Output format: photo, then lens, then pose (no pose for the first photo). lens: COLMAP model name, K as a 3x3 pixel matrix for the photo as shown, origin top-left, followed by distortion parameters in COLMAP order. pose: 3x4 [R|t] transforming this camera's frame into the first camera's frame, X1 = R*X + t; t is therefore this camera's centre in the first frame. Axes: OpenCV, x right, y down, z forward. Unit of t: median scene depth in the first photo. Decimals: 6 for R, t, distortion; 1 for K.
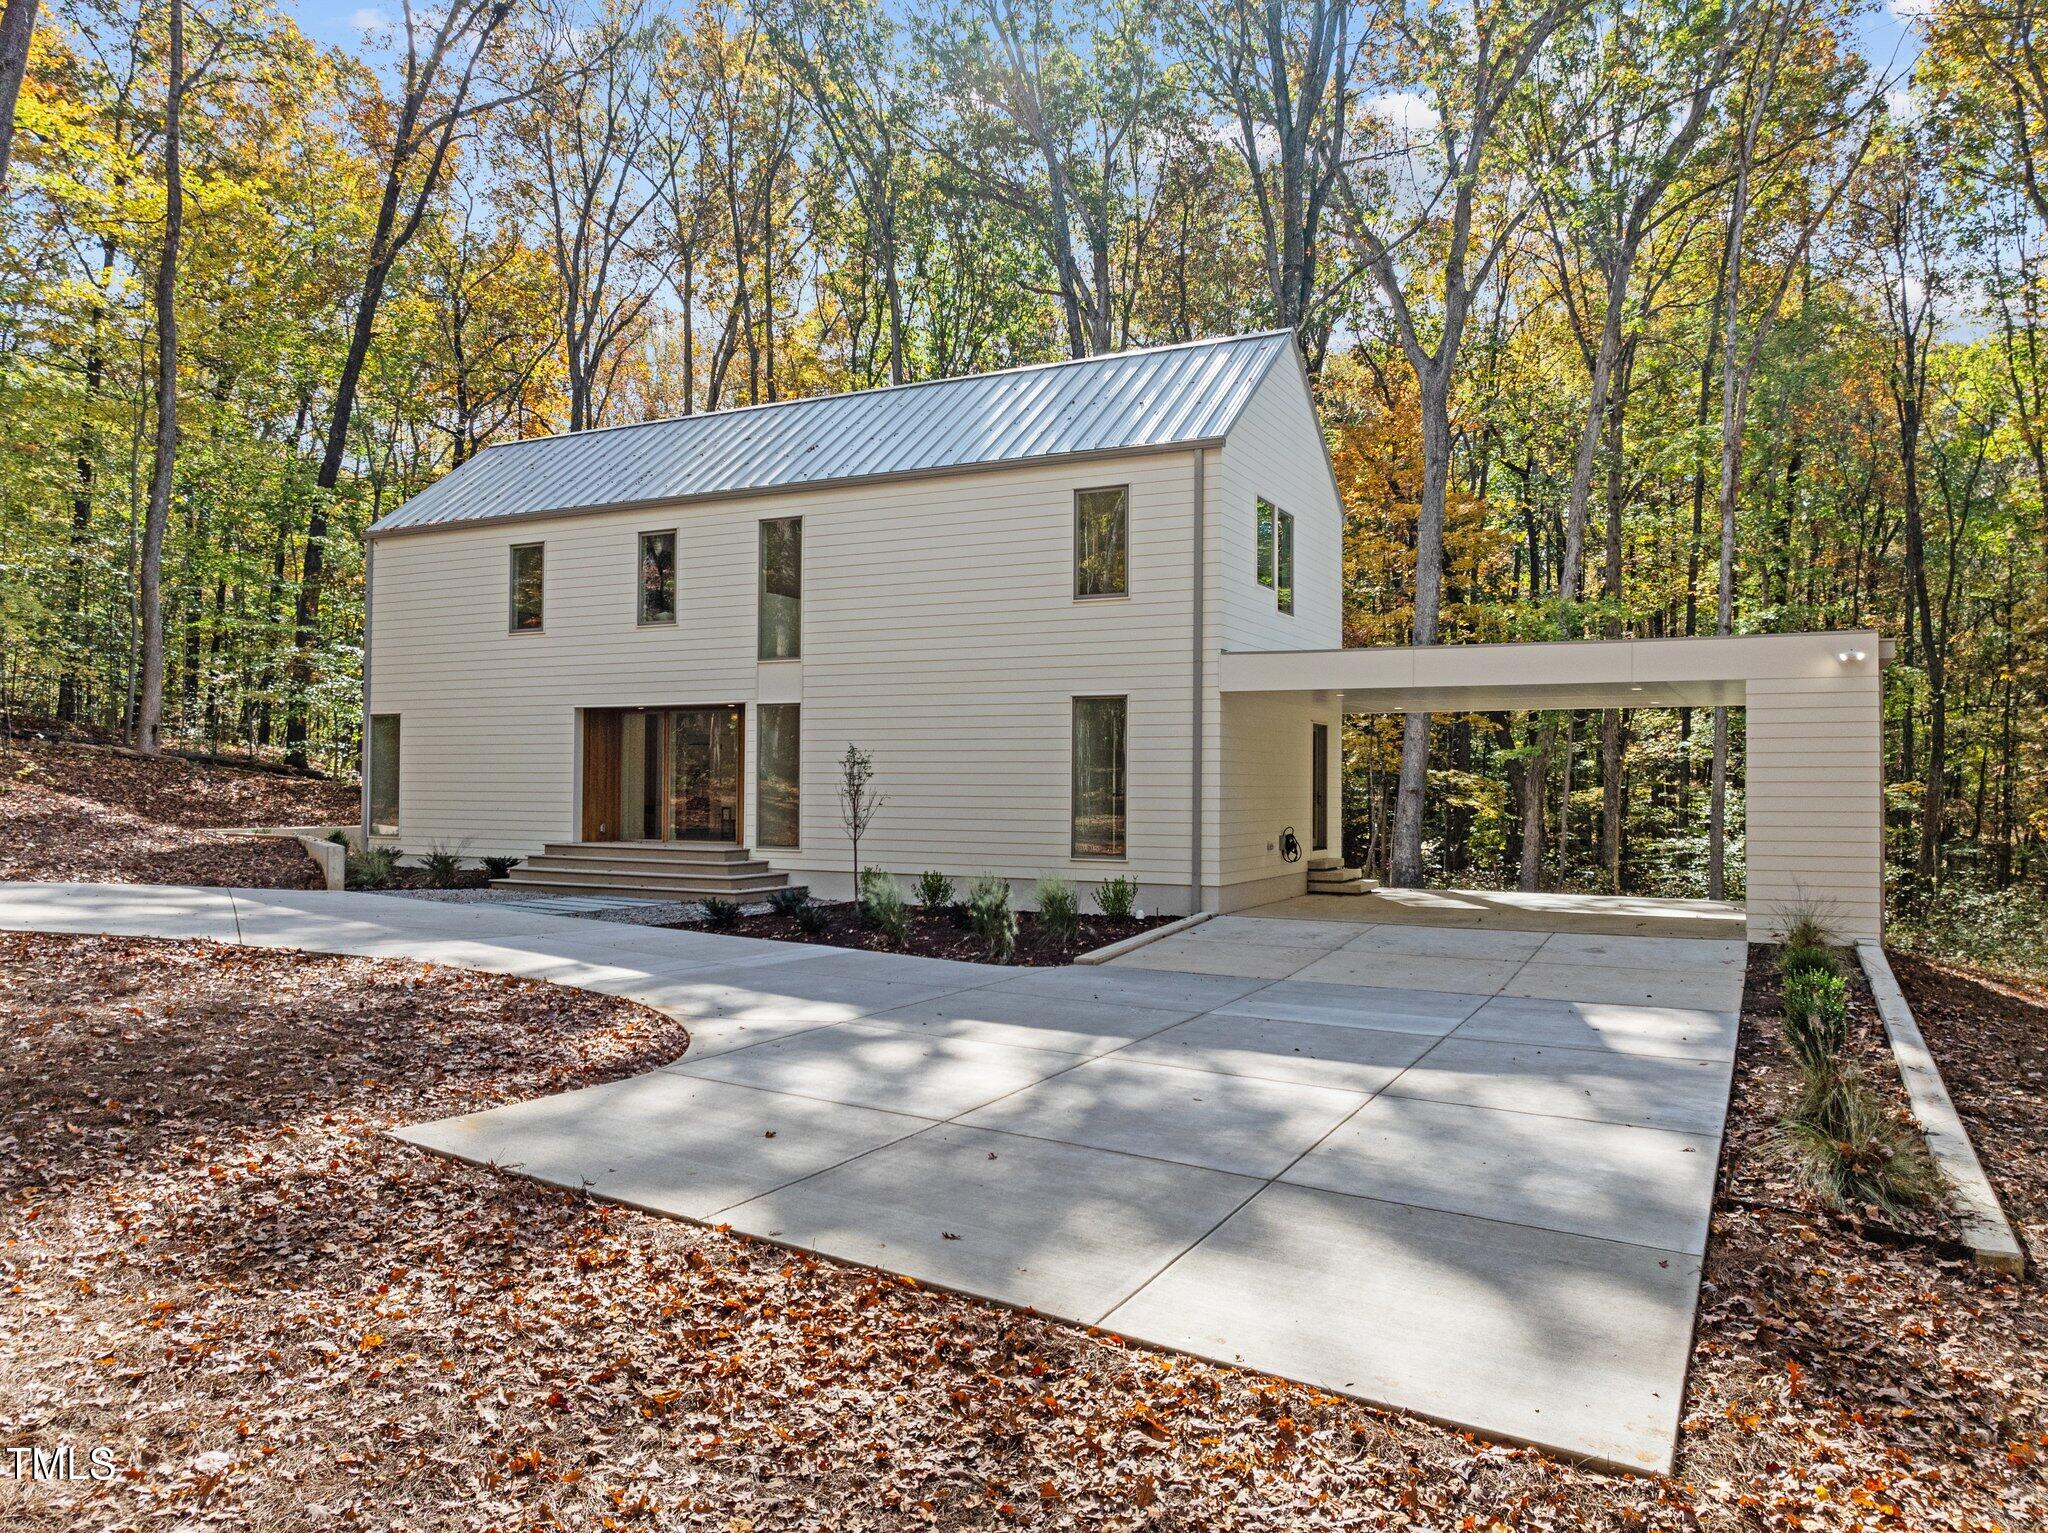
lens RADIAL K [[1446.6, 0, 1028.7], [0, 1446.6, 755.4], [0, 0, 1]] dist [-0.032120, -0.005067]
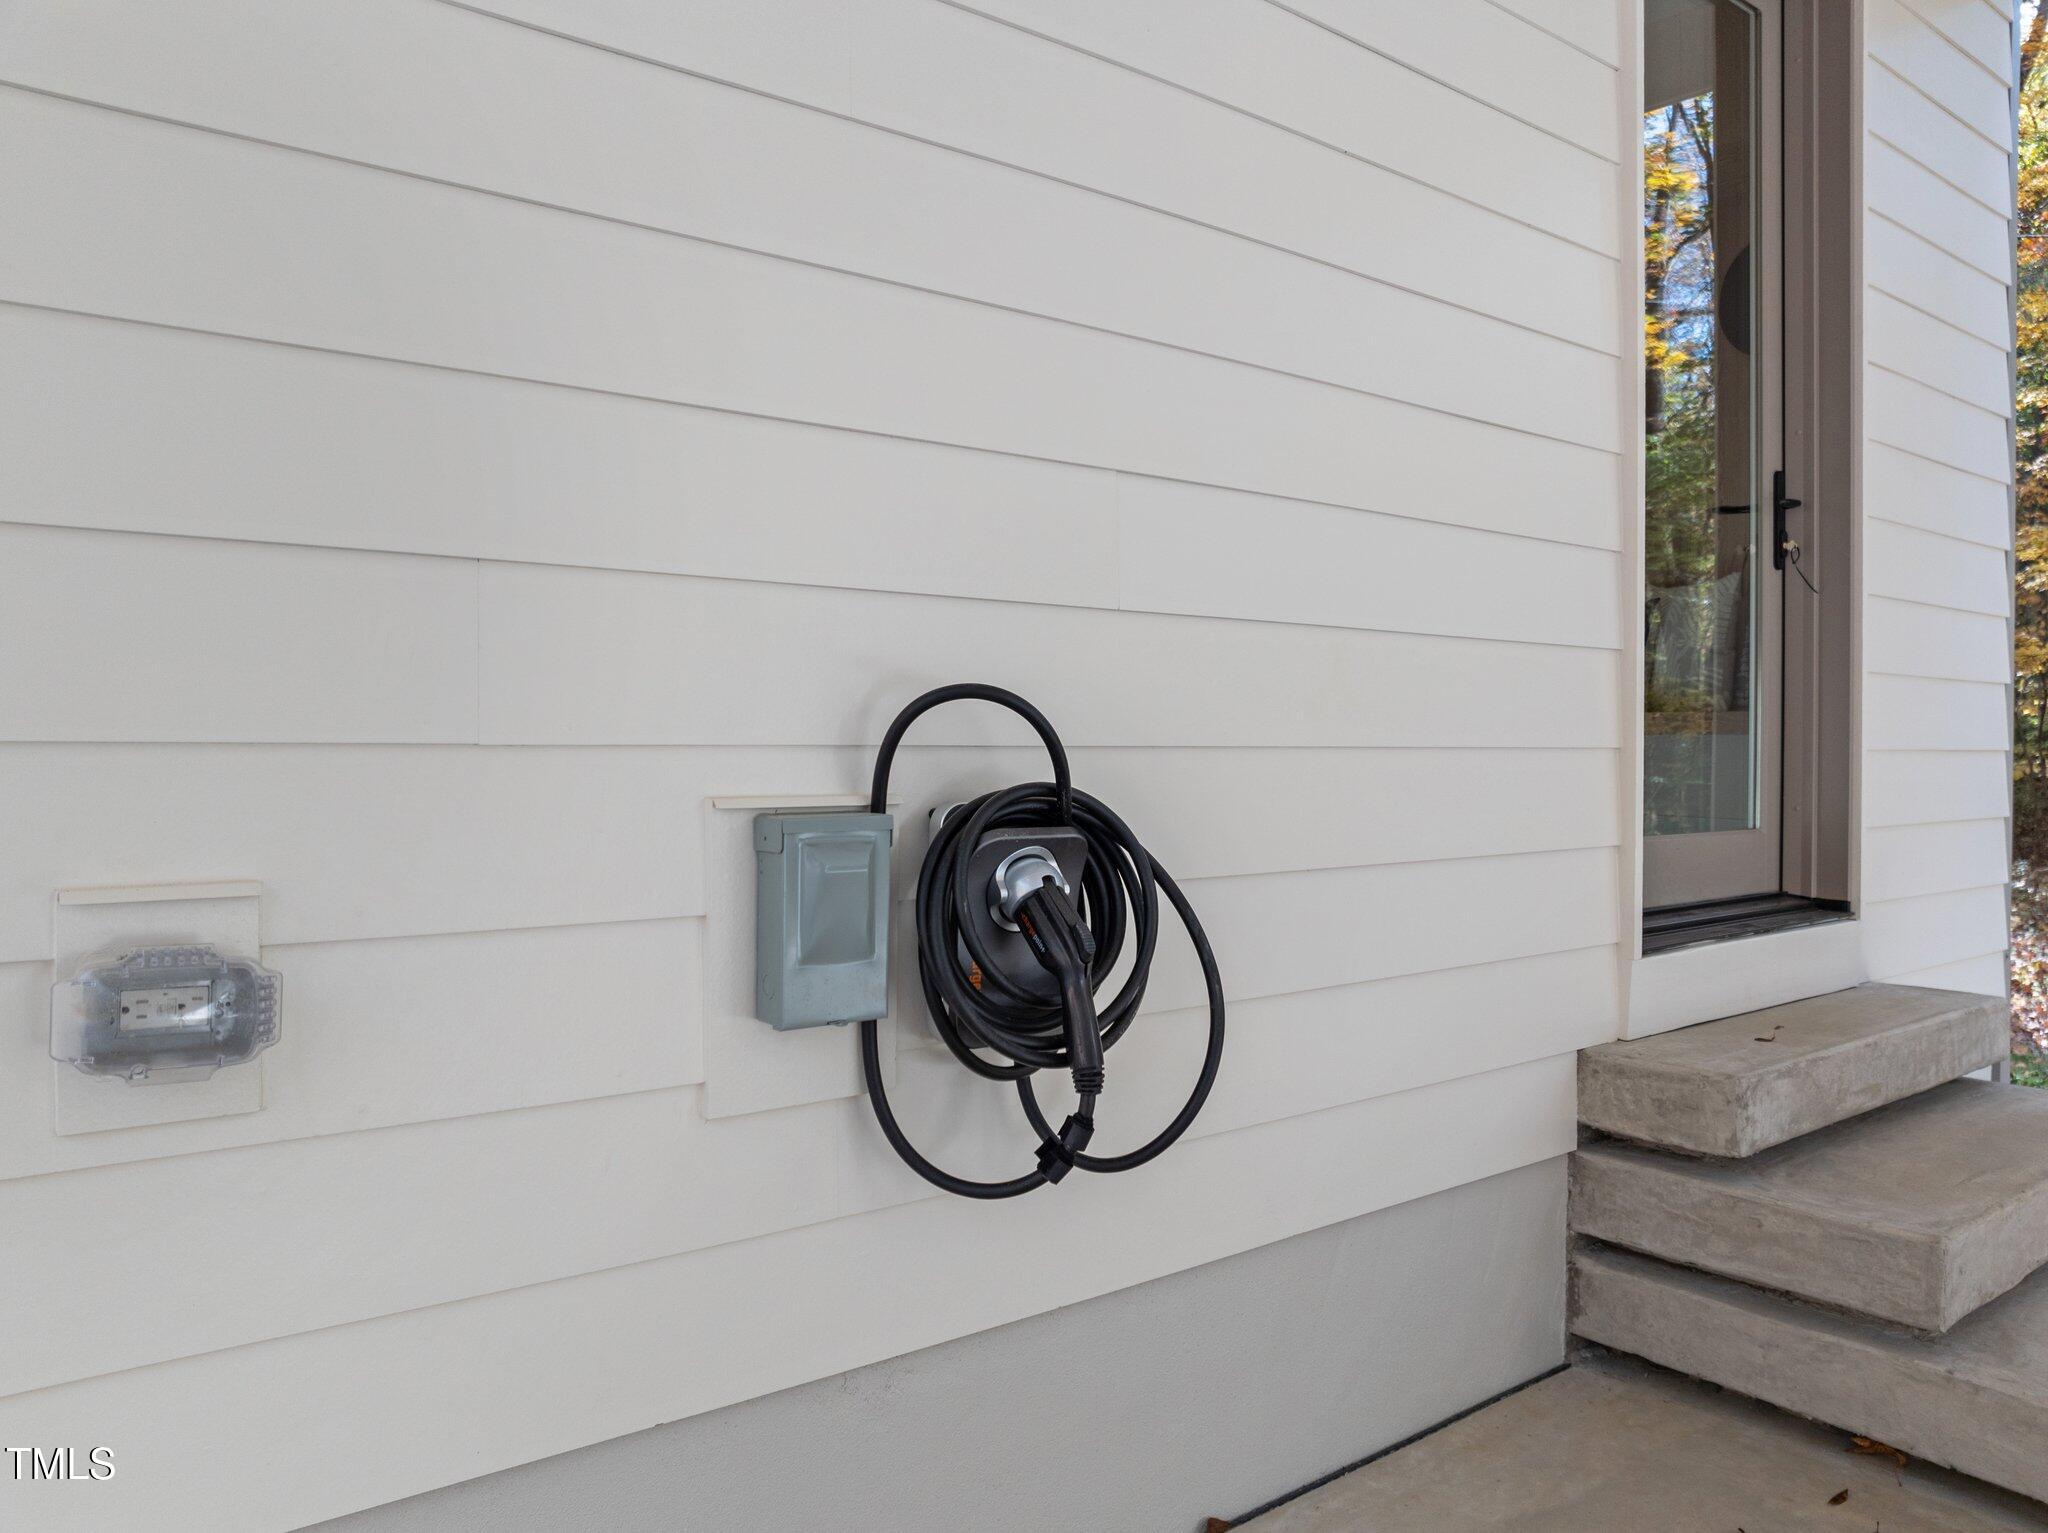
lens RADIAL K [[1446.6, 0, 1028.7], [0, 1446.6, 755.4], [0, 0, 1]] dist [-0.032120, -0.005067]
pose [[0.905130, 0.000533, -0.425135, 0.208737], [0.011928, 0.999574, 0.026648, 0.049732], [0.424968, -0.029191, 0.904738, 0.919783]]
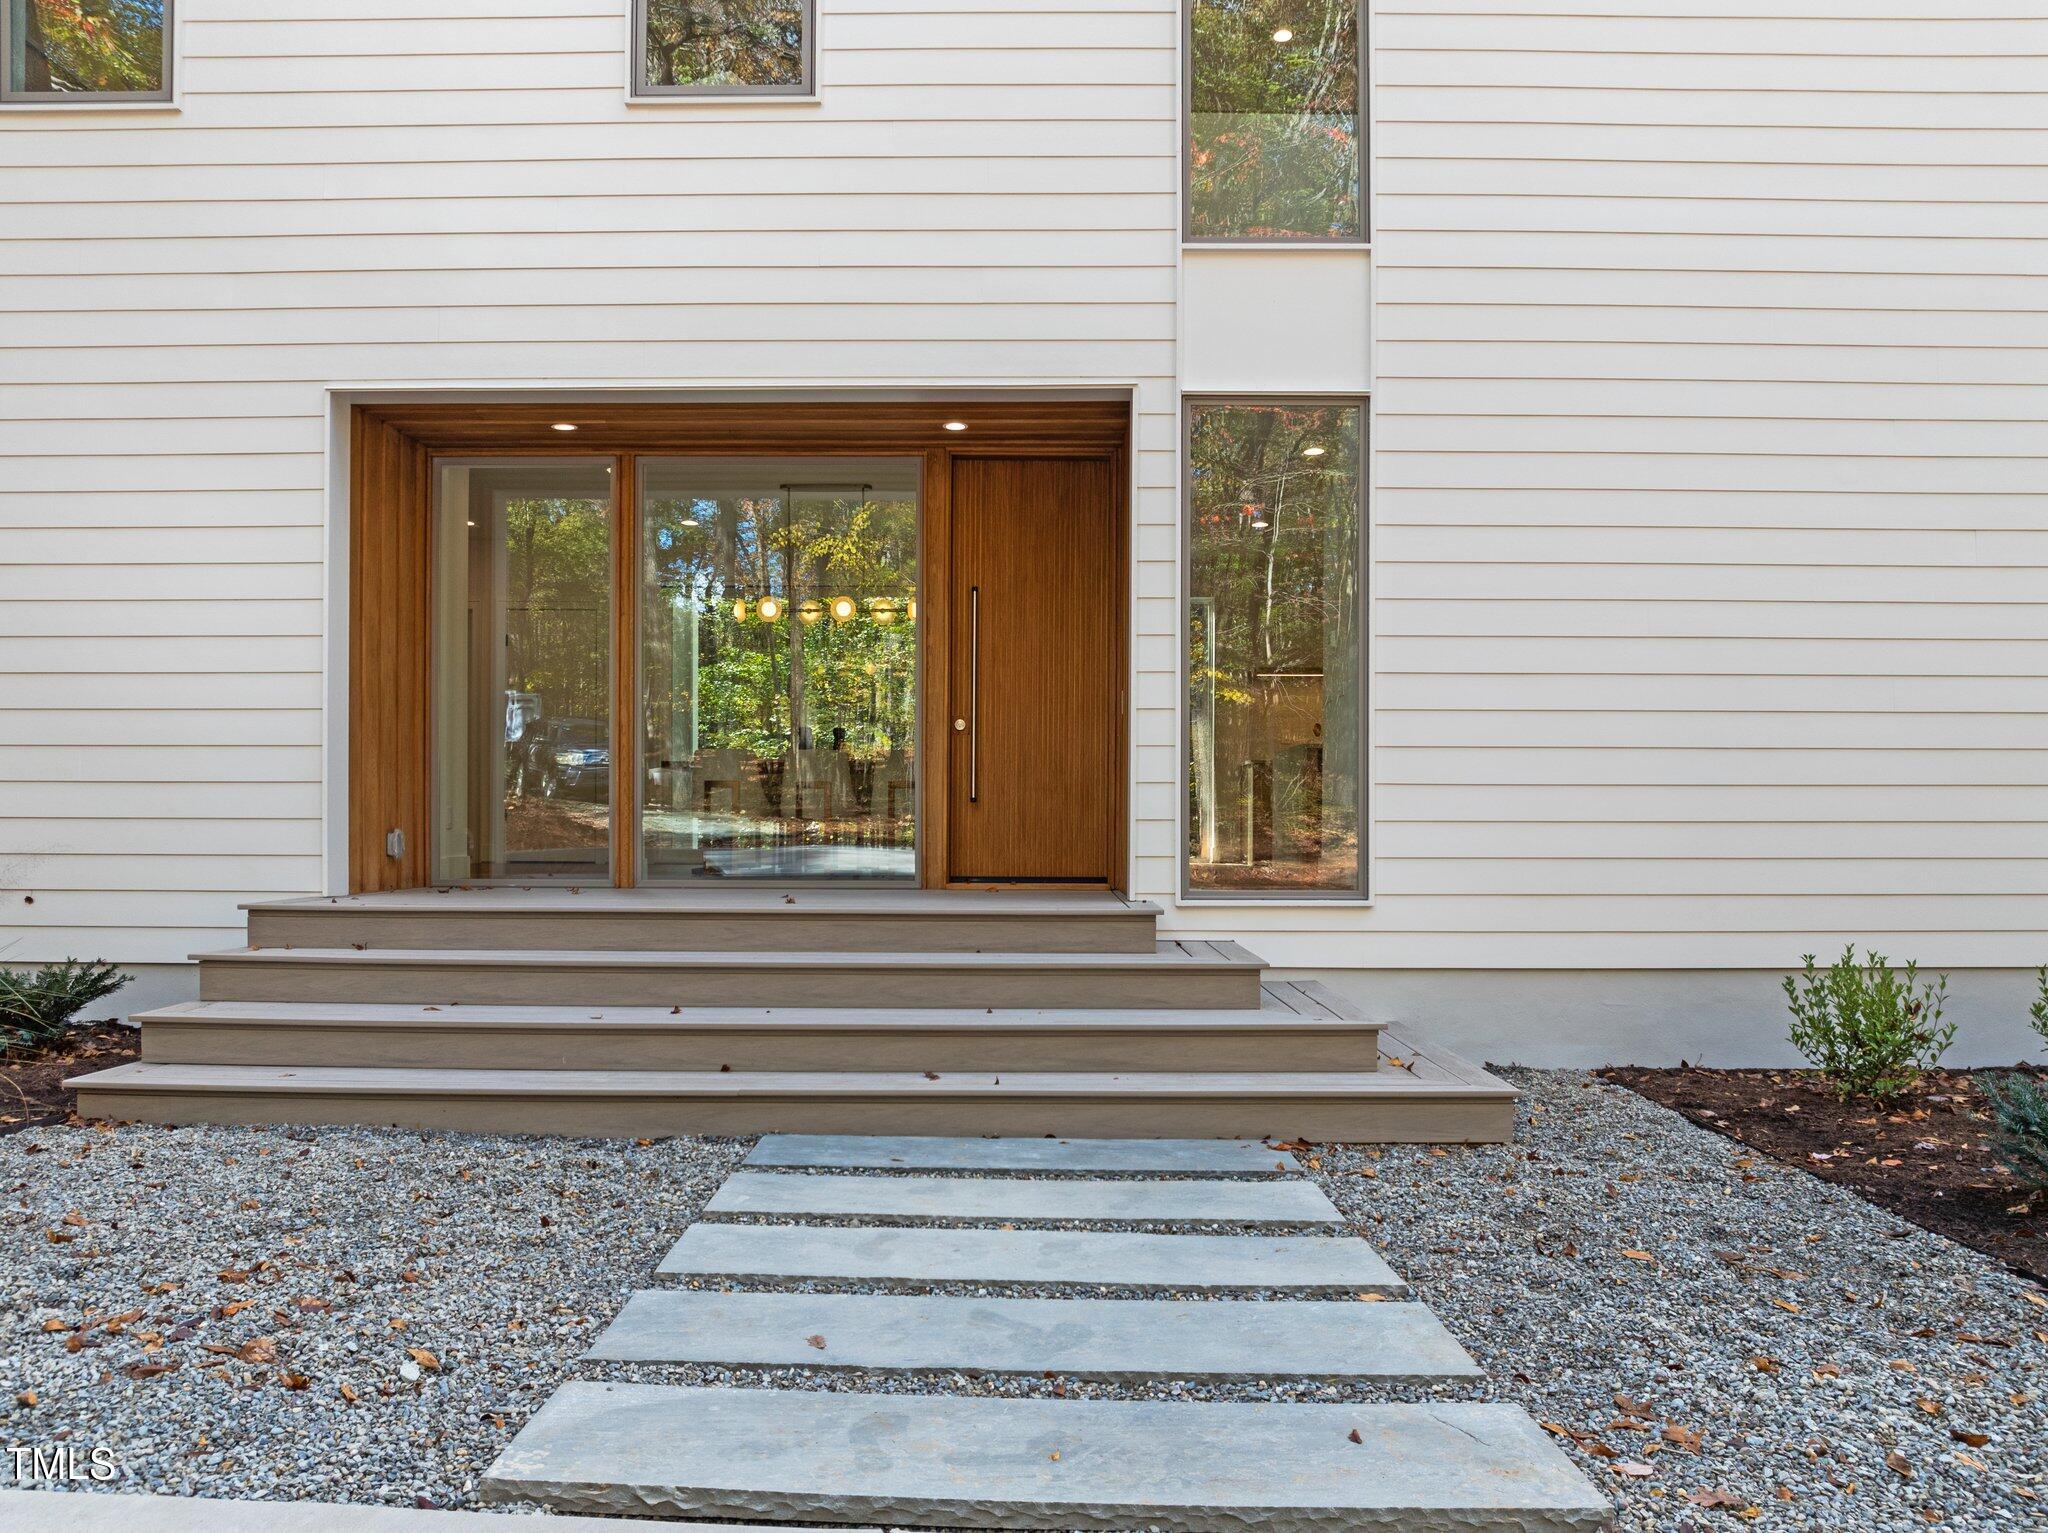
lens RADIAL K [[1446.6, 0, 1028.7], [0, 1446.6, 755.4], [0, 0, 1]] dist [-0.032120, -0.005067]
pose [[0.892310, -0.001385, 0.451421, -0.347968], [-0.007444, 0.999814, 0.017781, 0.031387], [-0.451362, -0.019226, 0.892134, 0.766597]]
